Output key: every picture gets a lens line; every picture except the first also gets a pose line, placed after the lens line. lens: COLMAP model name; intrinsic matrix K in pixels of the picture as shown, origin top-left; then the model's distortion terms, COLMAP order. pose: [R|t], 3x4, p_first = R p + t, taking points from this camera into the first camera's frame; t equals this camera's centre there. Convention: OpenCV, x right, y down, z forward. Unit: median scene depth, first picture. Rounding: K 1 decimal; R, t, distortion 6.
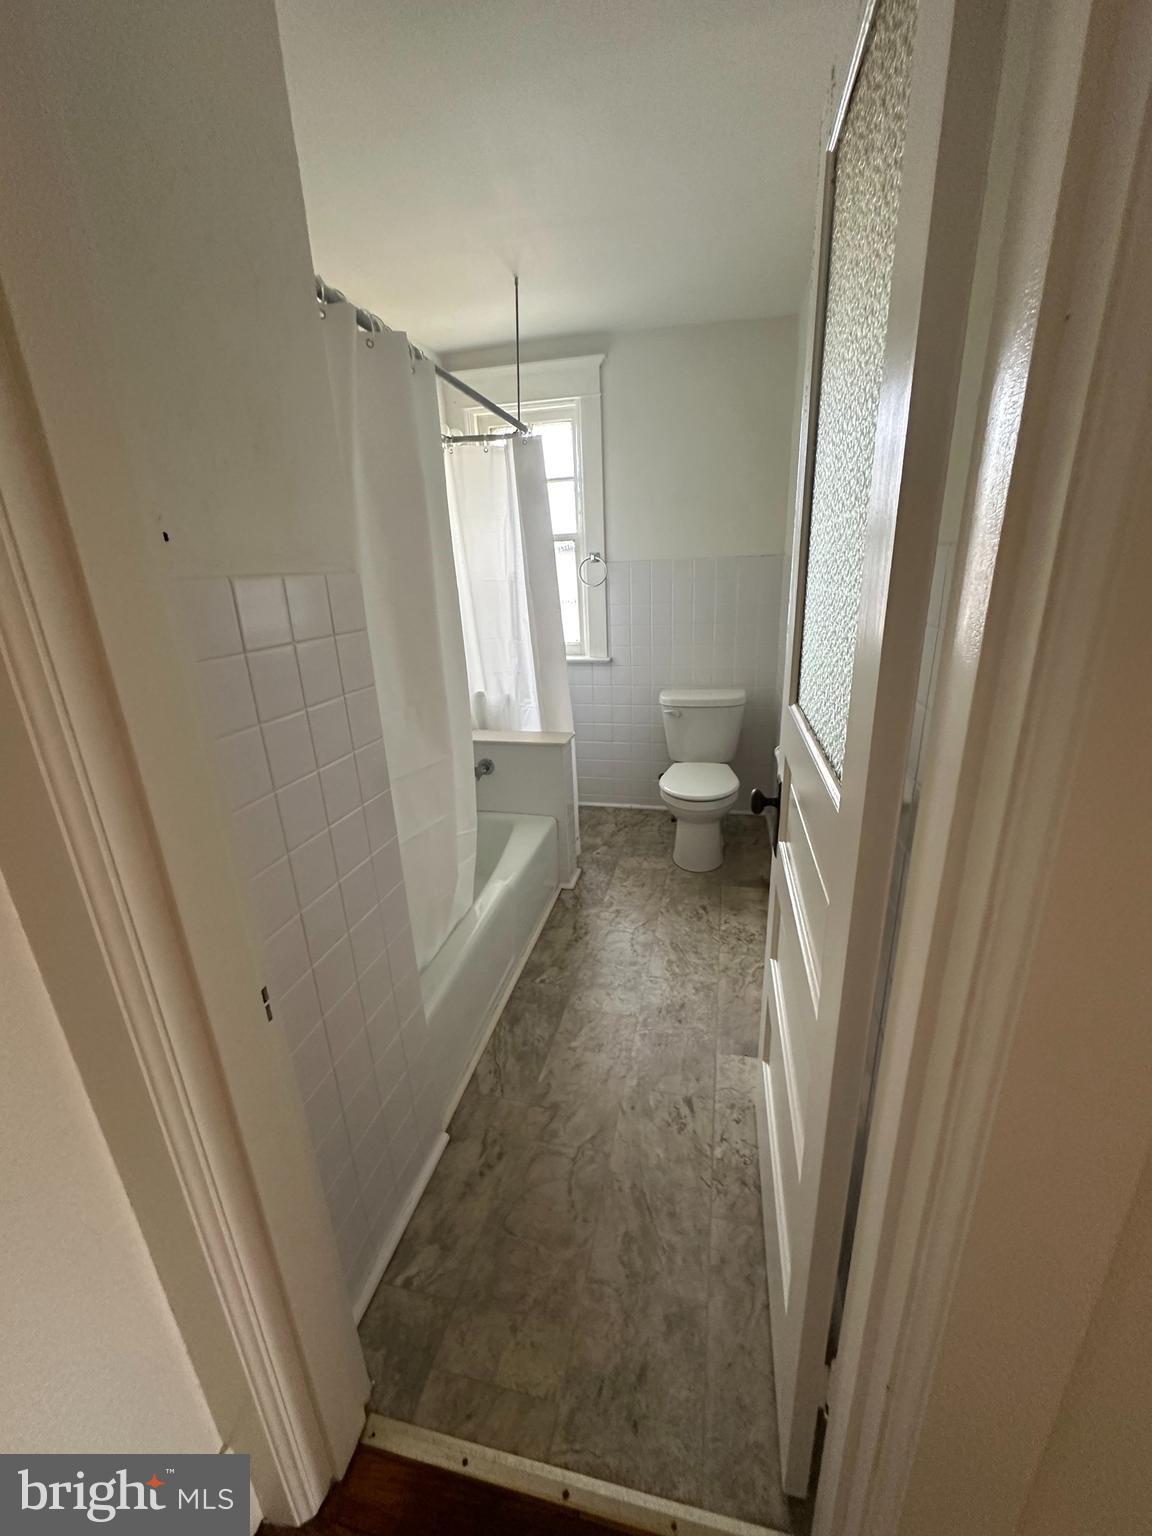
lens RADIAL K [[611.8, 0, 576.0], [0, 611.8, 768.0], [0, 0, 1]] dist [-0.001887, 0.000391]
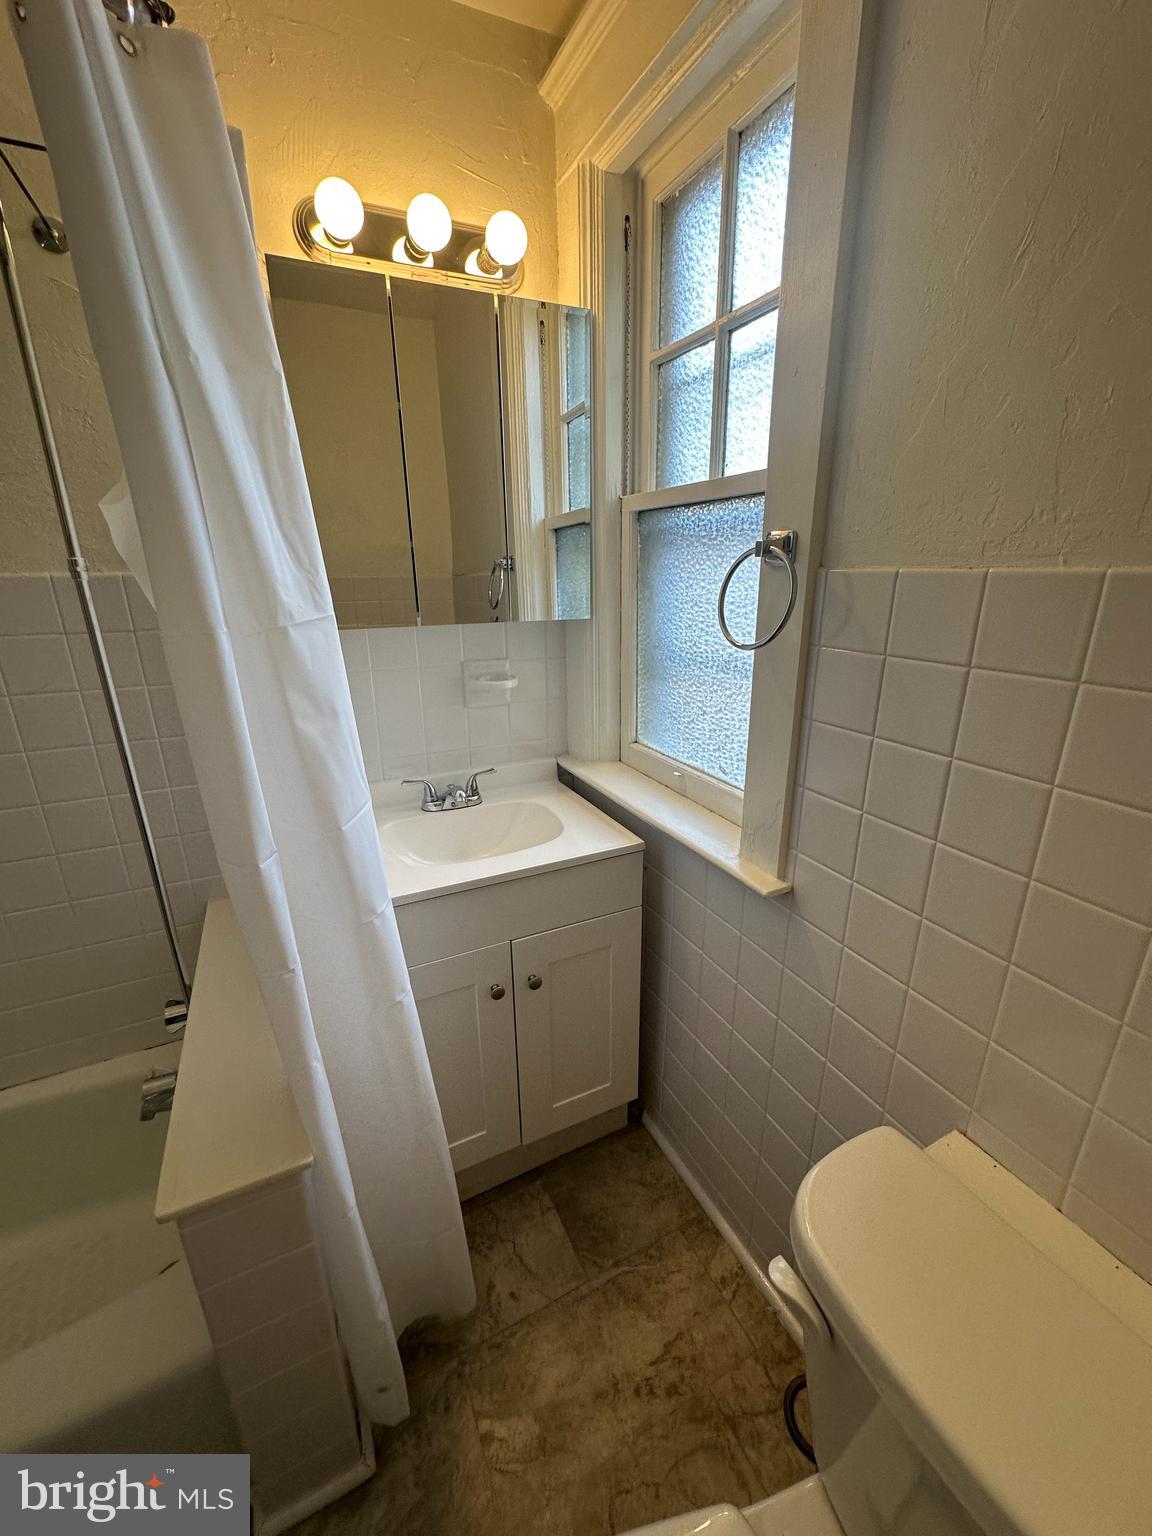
lens RADIAL K [[611.8, 0, 576.0], [0, 611.8, 768.0], [0, 0, 1]] dist [-0.001887, 0.000391]
pose [[0.648293, 0.291022, -0.703578, 0.179555], [-0.264218, 0.952635, 0.150583, -0.250946], [0.714076, 0.088276, 0.694480, 0.720200]]
